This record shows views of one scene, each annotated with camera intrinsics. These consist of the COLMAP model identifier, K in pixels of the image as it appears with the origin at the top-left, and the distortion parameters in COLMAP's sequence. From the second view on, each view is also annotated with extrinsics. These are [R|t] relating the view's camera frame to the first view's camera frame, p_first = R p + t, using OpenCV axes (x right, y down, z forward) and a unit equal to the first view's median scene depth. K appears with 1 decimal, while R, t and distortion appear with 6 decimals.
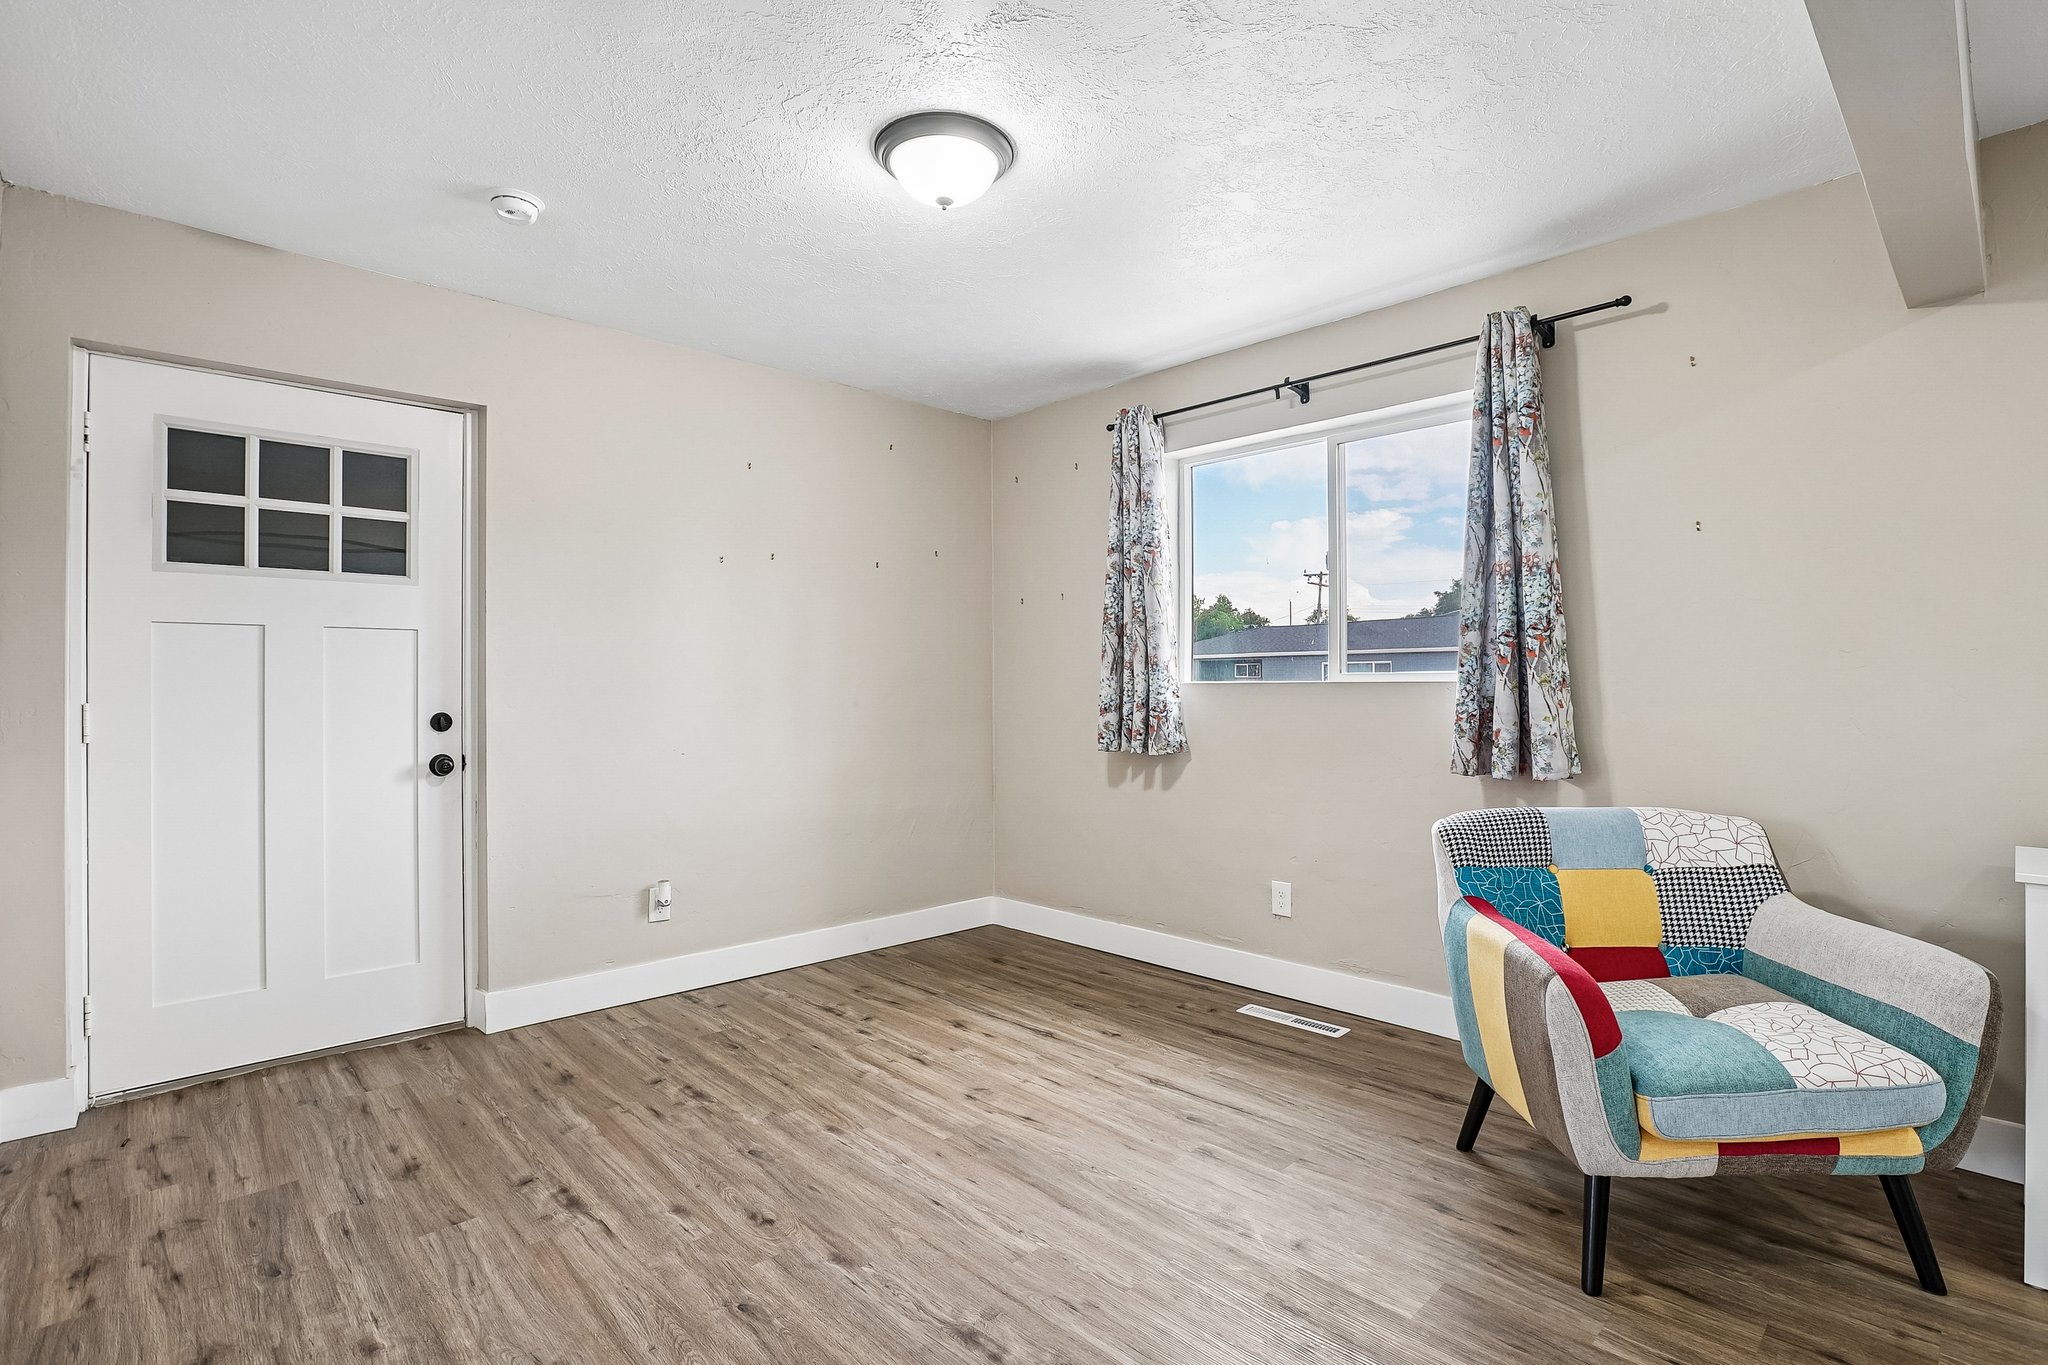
lens RADIAL K [[979.1, 0, 1030.4], [0, 979.1, 679.9], [0, 0, 1]] dist [-0.057065, 0.033285]
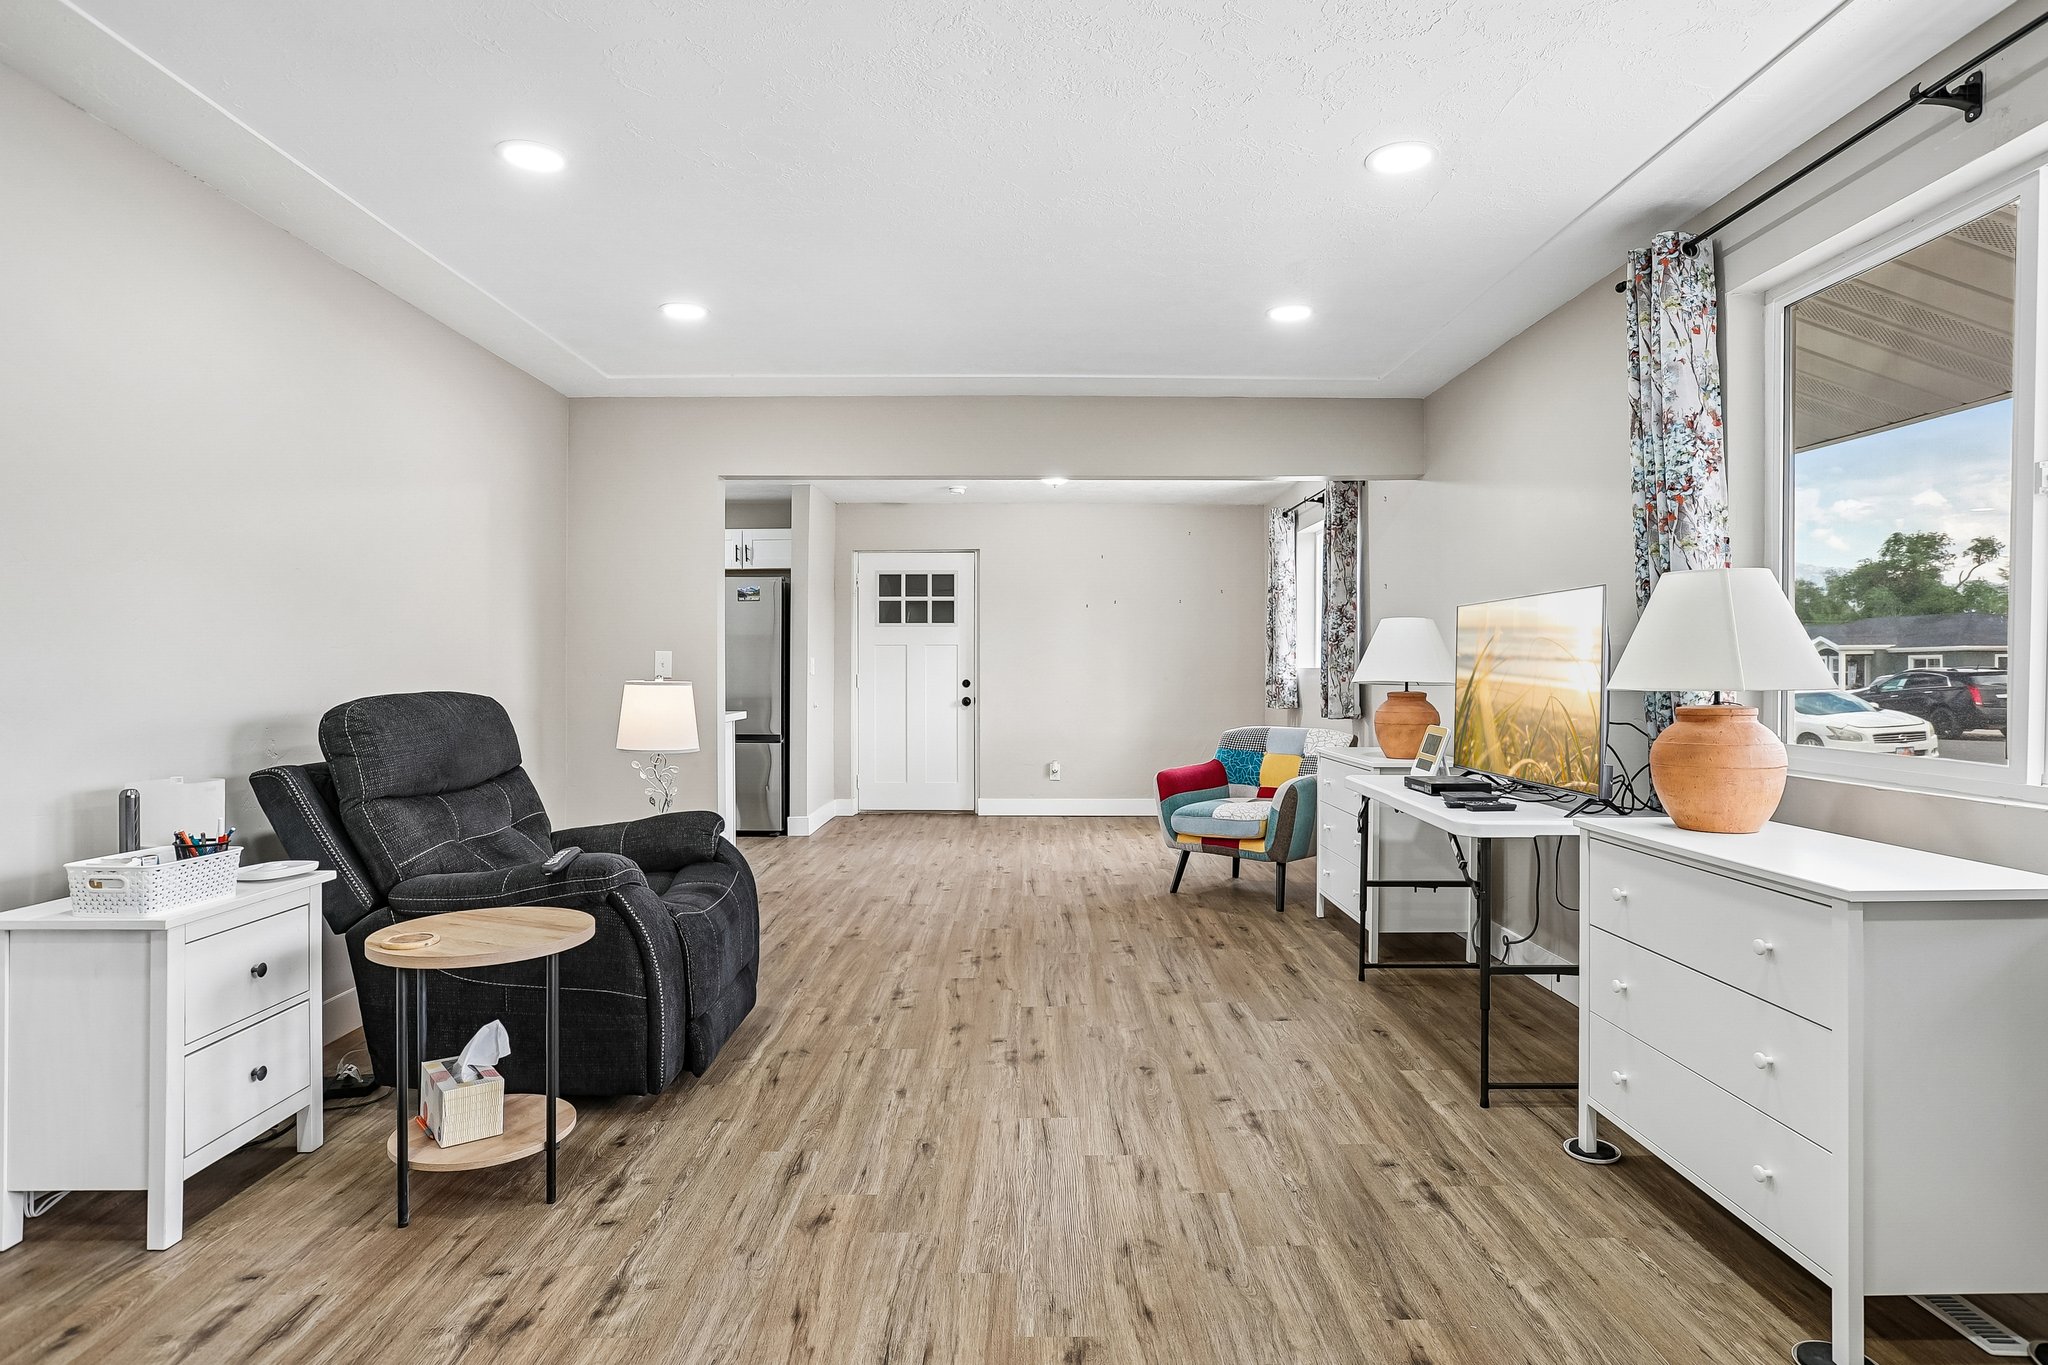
lens RADIAL K [[1085.7, 0, 1038.2], [0, 1085.7, 672.6], [0, 0, 1]] dist [-0.061211, 0.043618]
pose [[0.735345, 0.004944, -0.677674, 1.416470], [0.002354, 0.999949, 0.009850, -0.009811], [0.677688, -0.008839, 0.735296, -0.904512]]
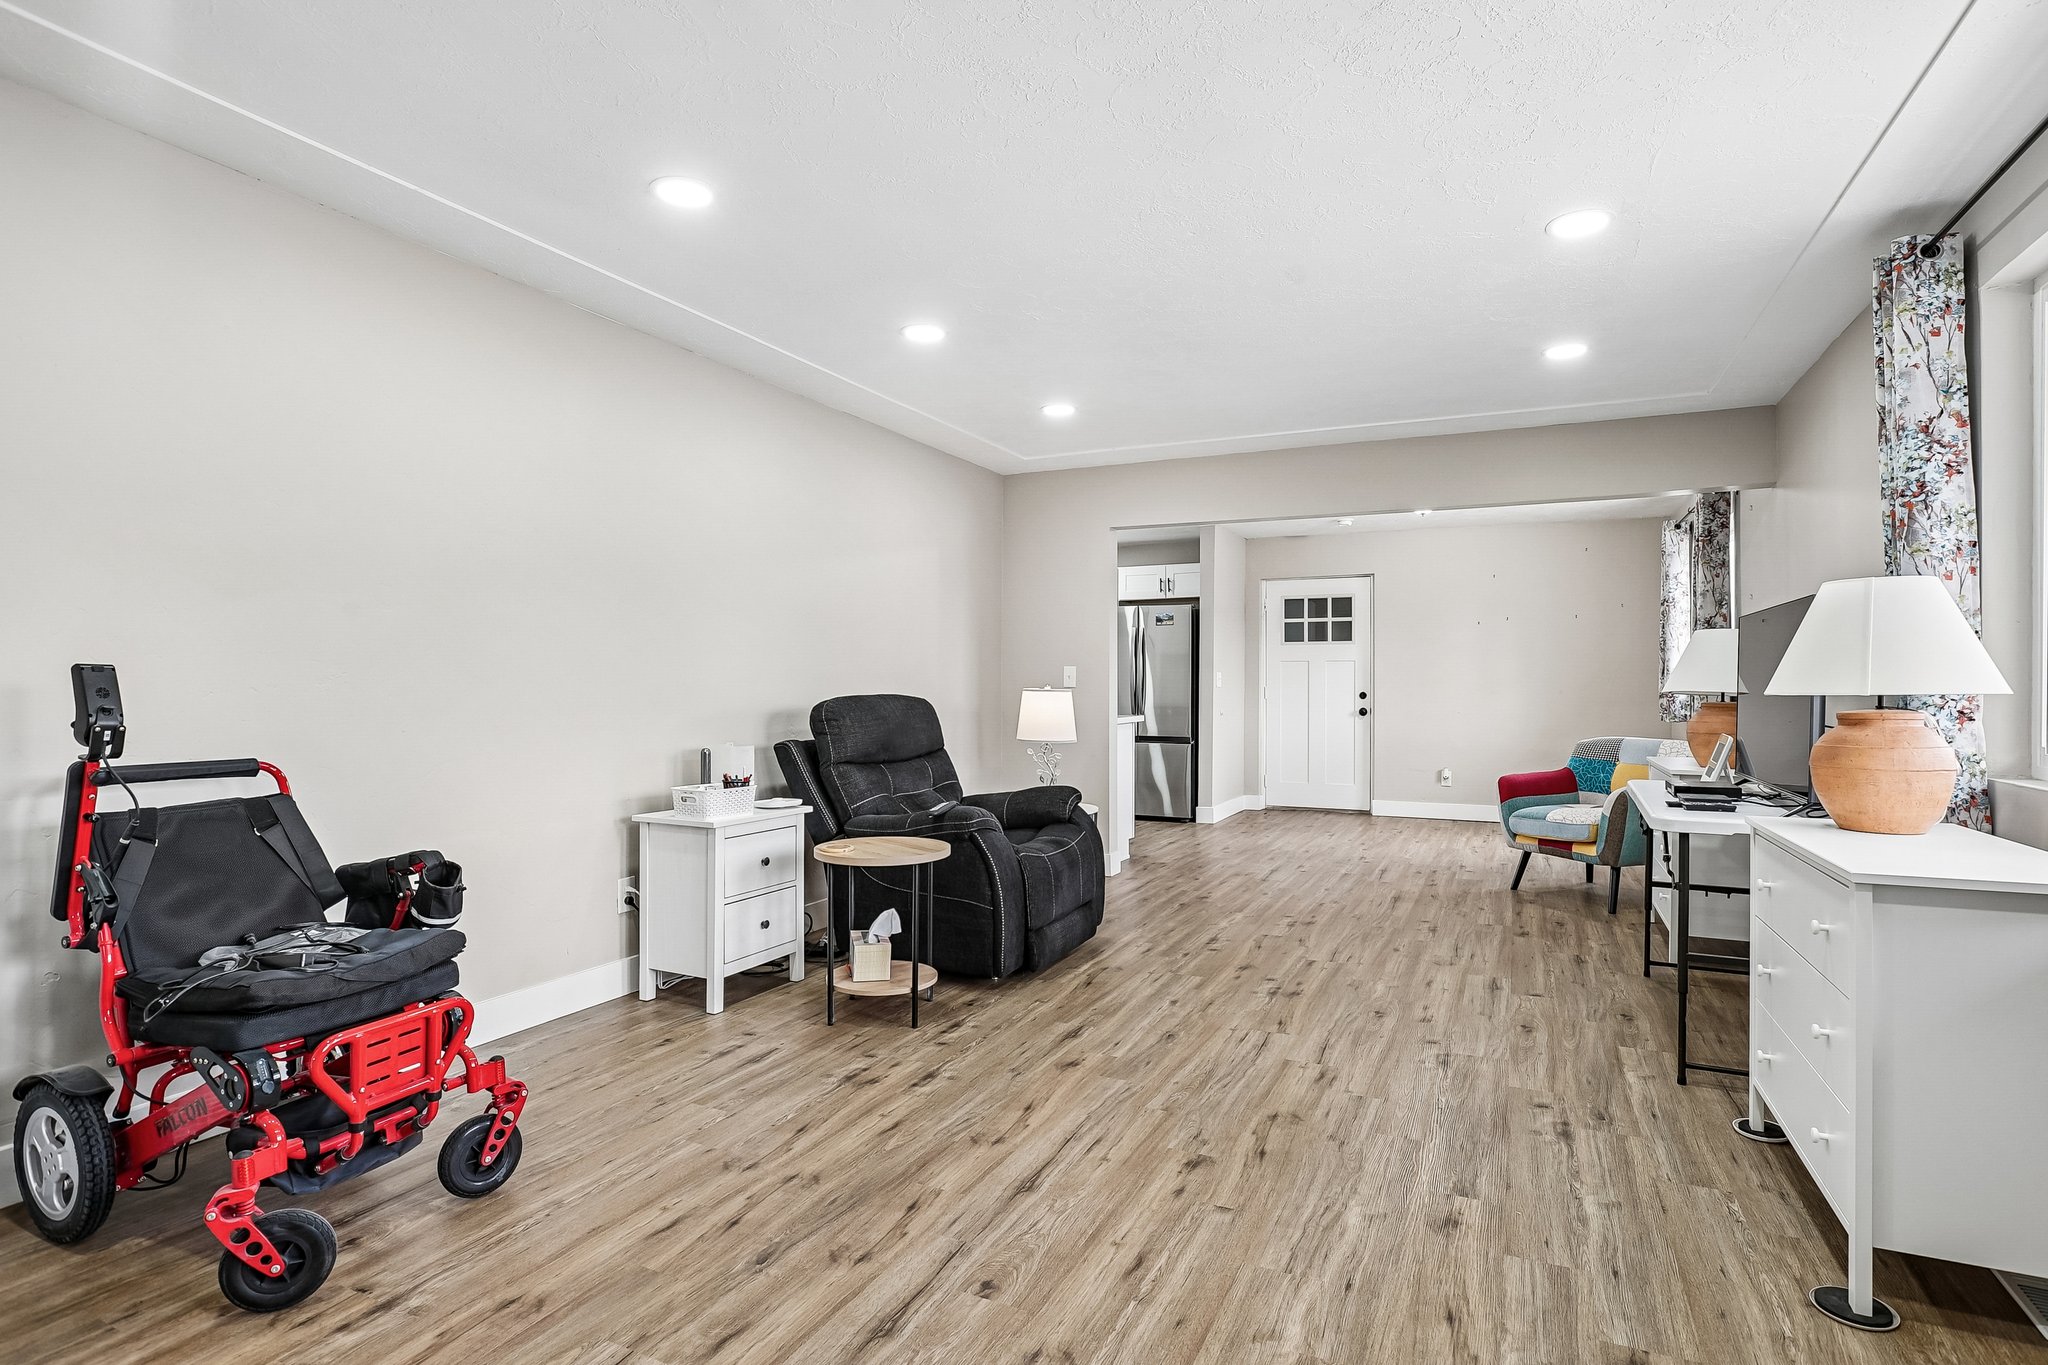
lens RADIAL K [[1003.4, 0, 1055.6], [0, 1003.4, 679.7], [0, 0, 1]] dist [-0.056280, 0.033261]
pose [[0.376205, -0.001247, -0.926536, 1.690947], [0.003370, 0.999994, 0.000022, -0.002385], [0.926530, -0.003130, 0.376207, -0.850596]]
